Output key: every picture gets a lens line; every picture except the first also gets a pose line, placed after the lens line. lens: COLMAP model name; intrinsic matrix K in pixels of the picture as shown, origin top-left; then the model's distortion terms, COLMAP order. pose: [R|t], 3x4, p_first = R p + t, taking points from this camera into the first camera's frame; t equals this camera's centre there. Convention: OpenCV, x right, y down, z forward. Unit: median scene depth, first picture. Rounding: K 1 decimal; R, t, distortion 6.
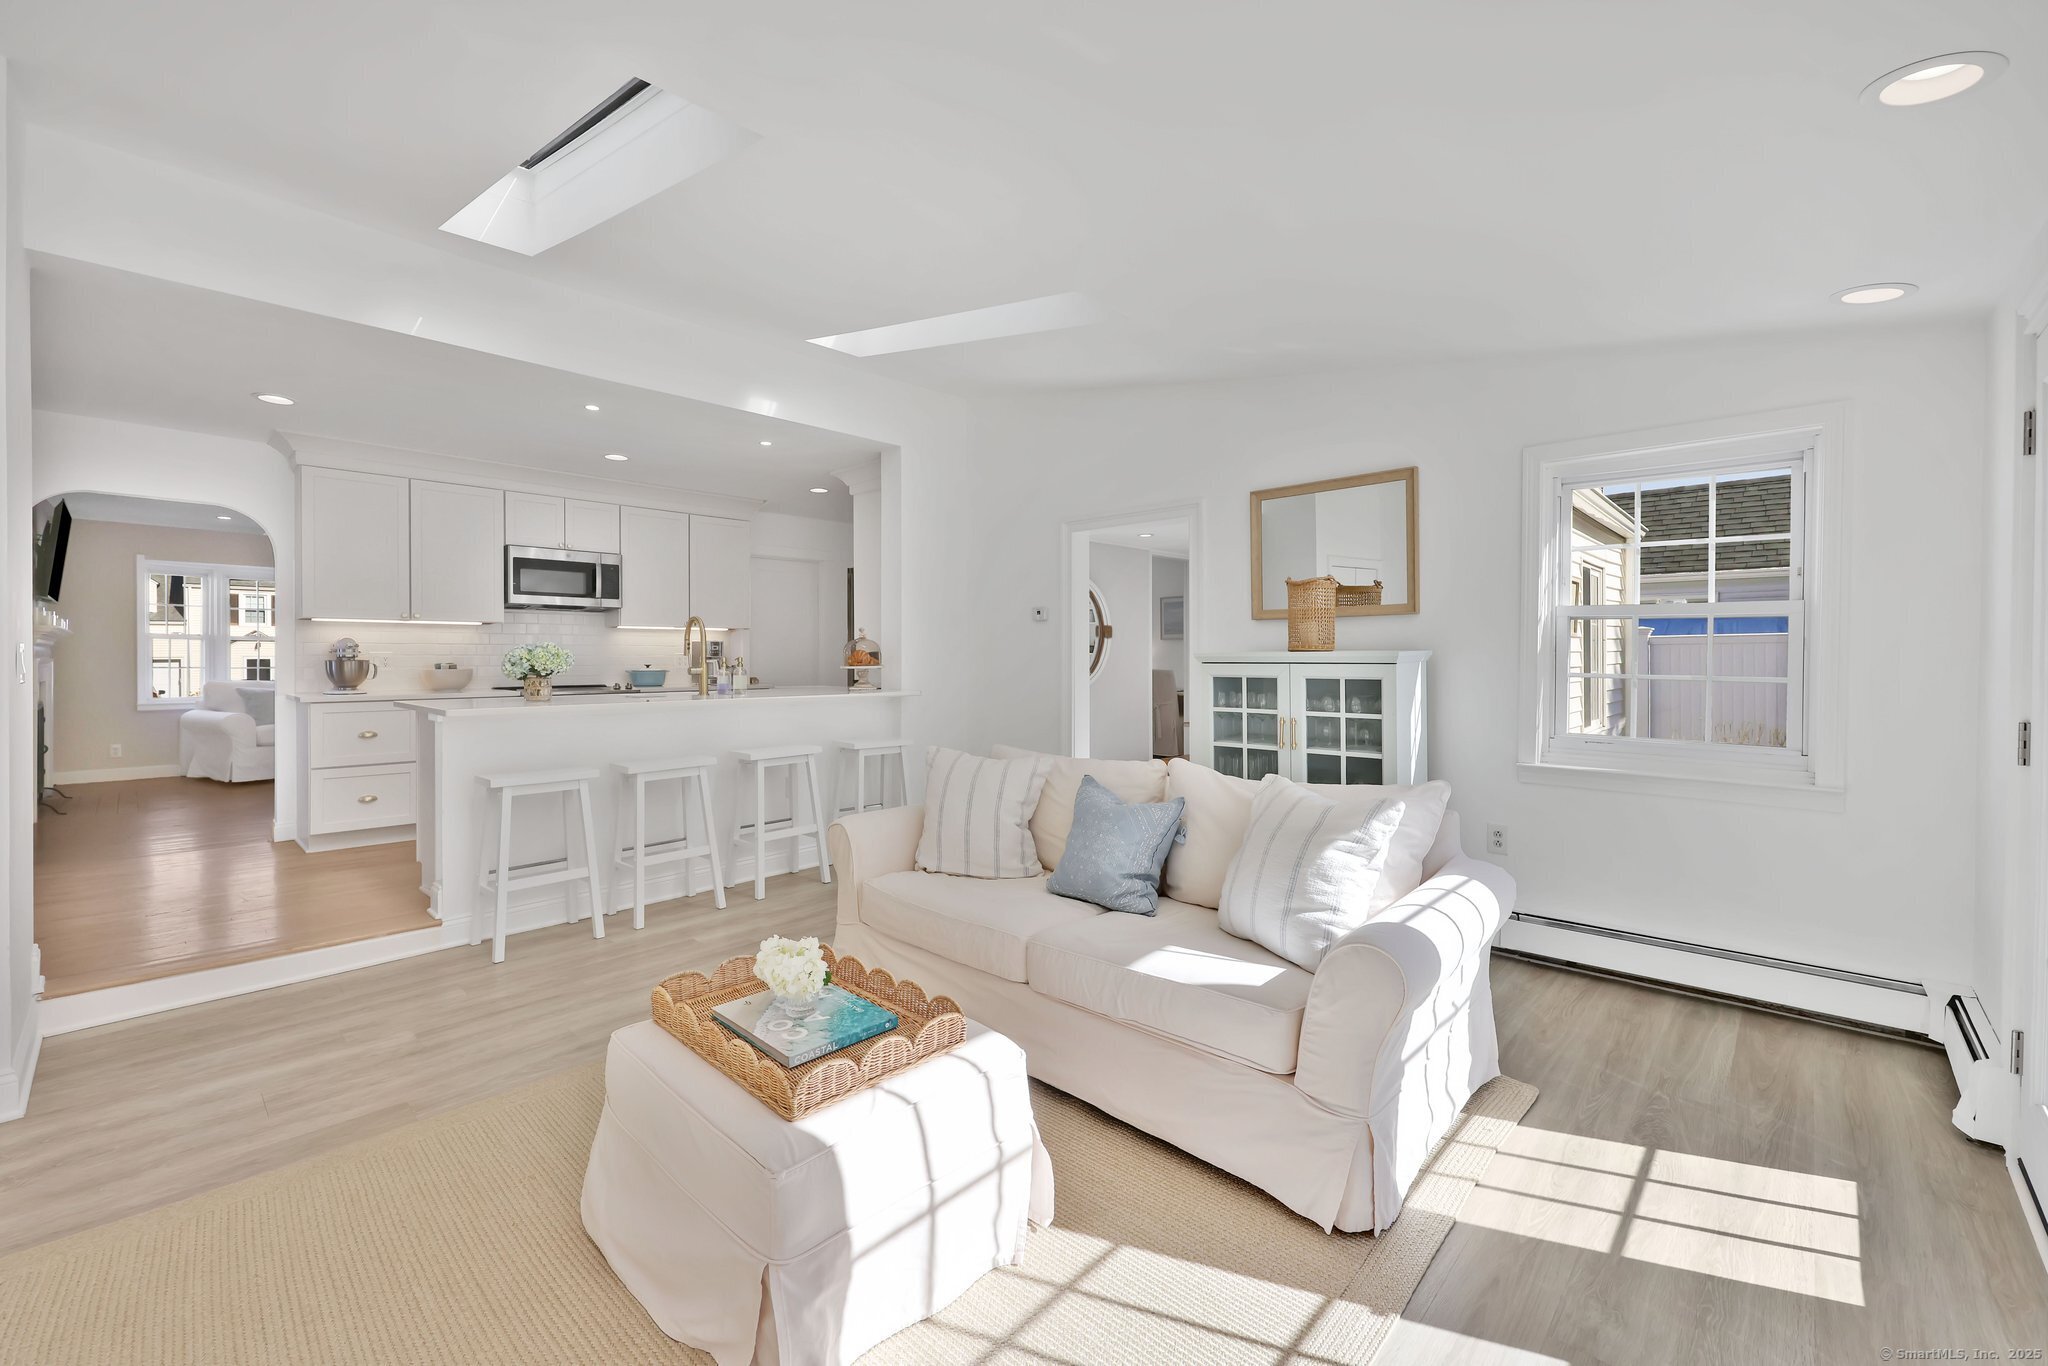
lens RADIAL K [[829.8, 0, 1026.1], [0, 829.8, 663.0], [0, 0, 1]] dist [-0.005375, 0.001060]
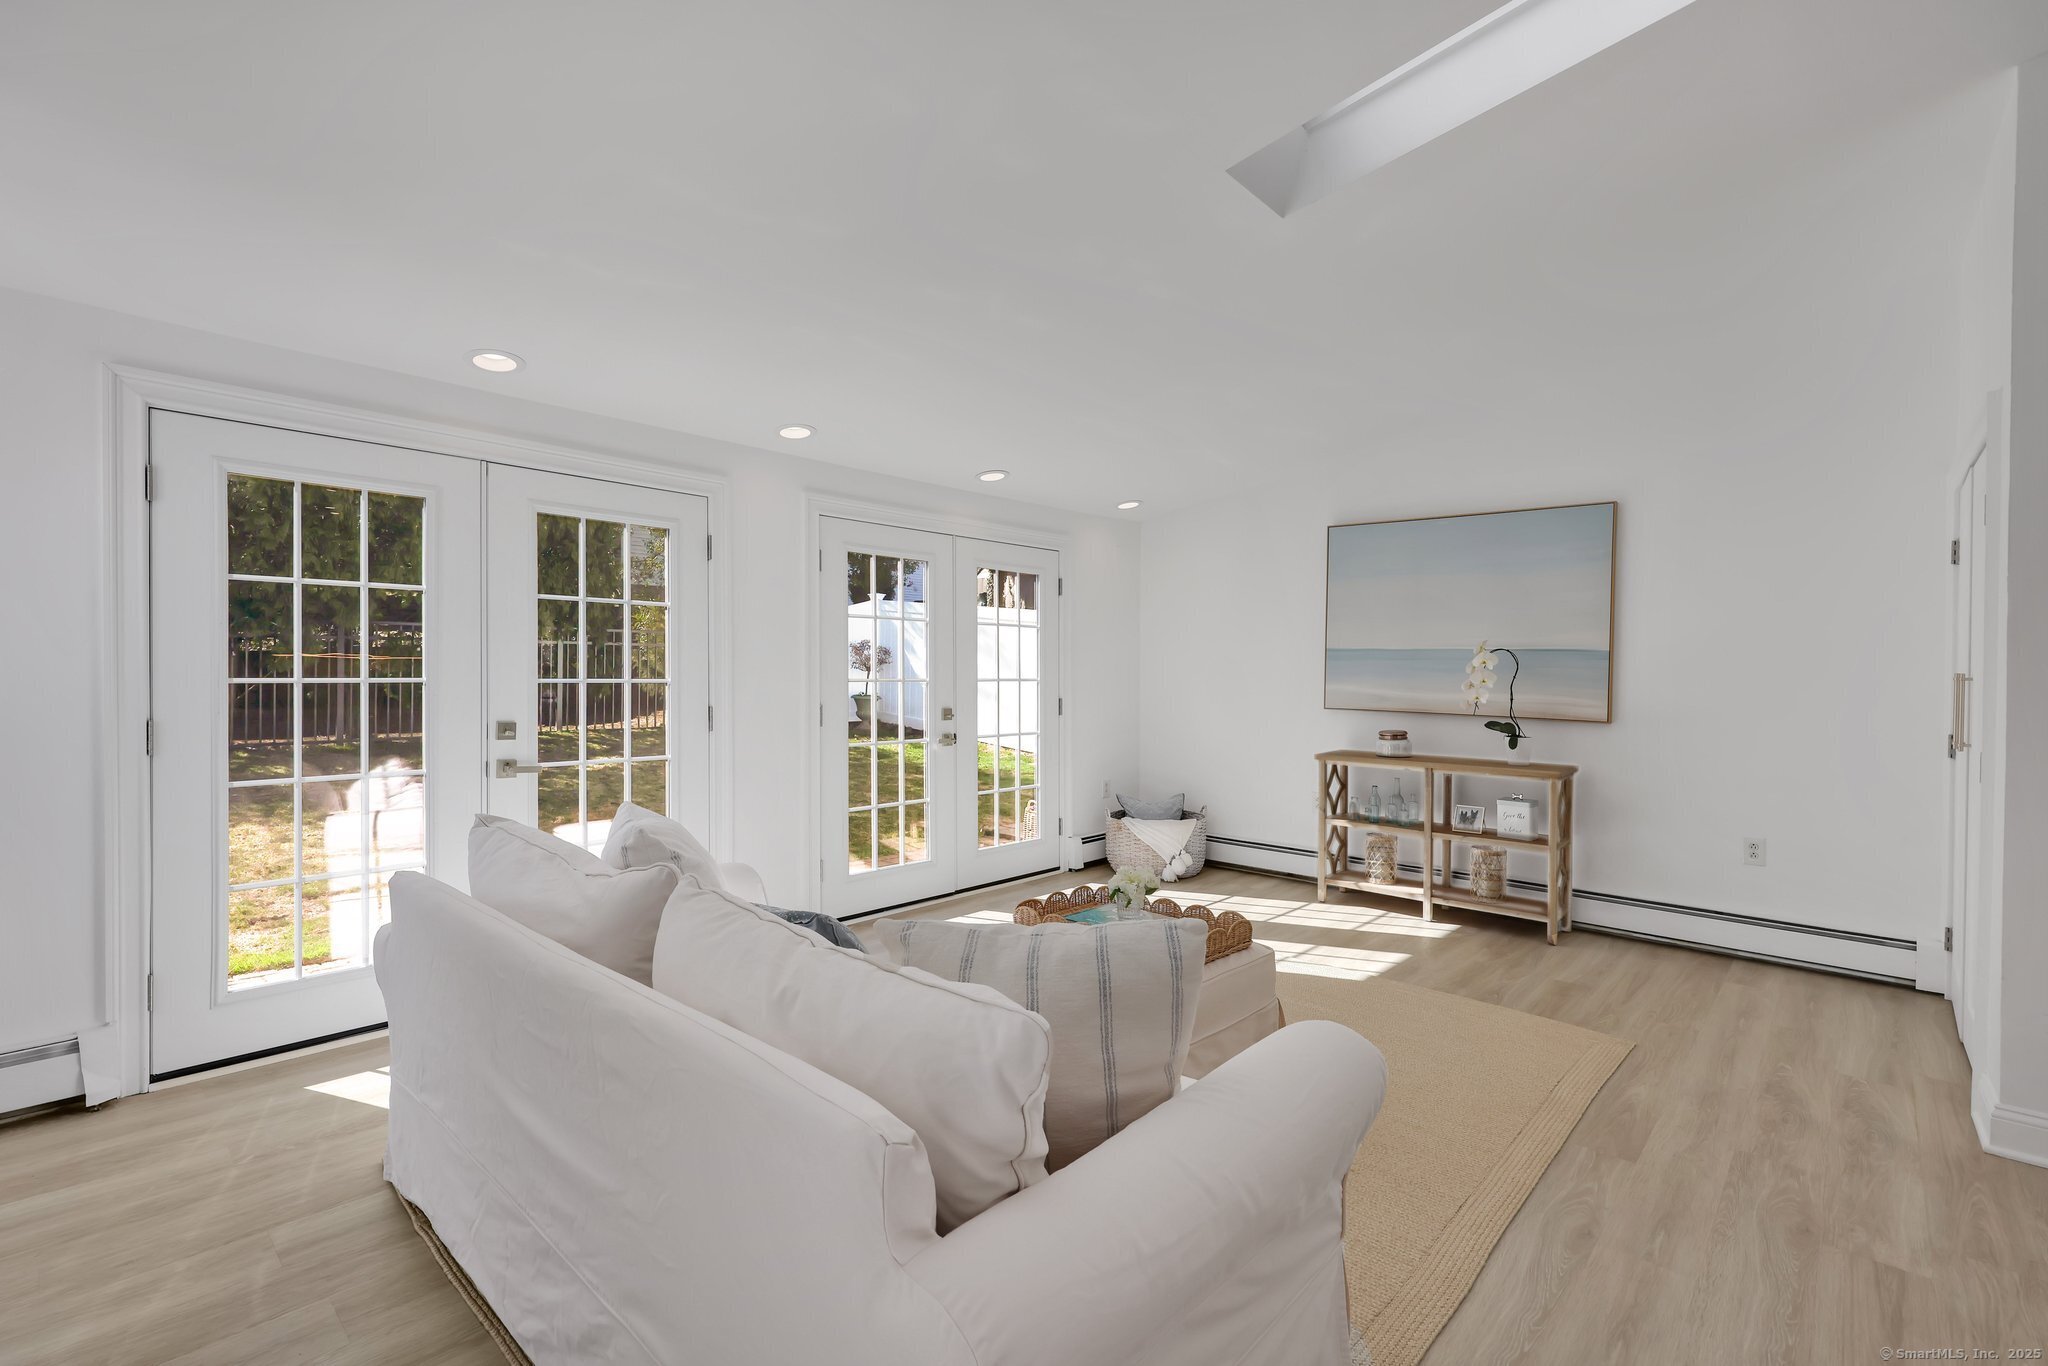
lens RADIAL K [[925.3, 0, 1034.3], [0, 925.3, 679.3], [0, 0, 1]] dist [0.025678, -0.001107]
pose [[-0.999730, -0.012220, -0.019770, -0.019673], [-0.012546, 0.999786, 0.016440, -0.008700], [0.019565, 0.016684, -0.999669, 0.857268]]
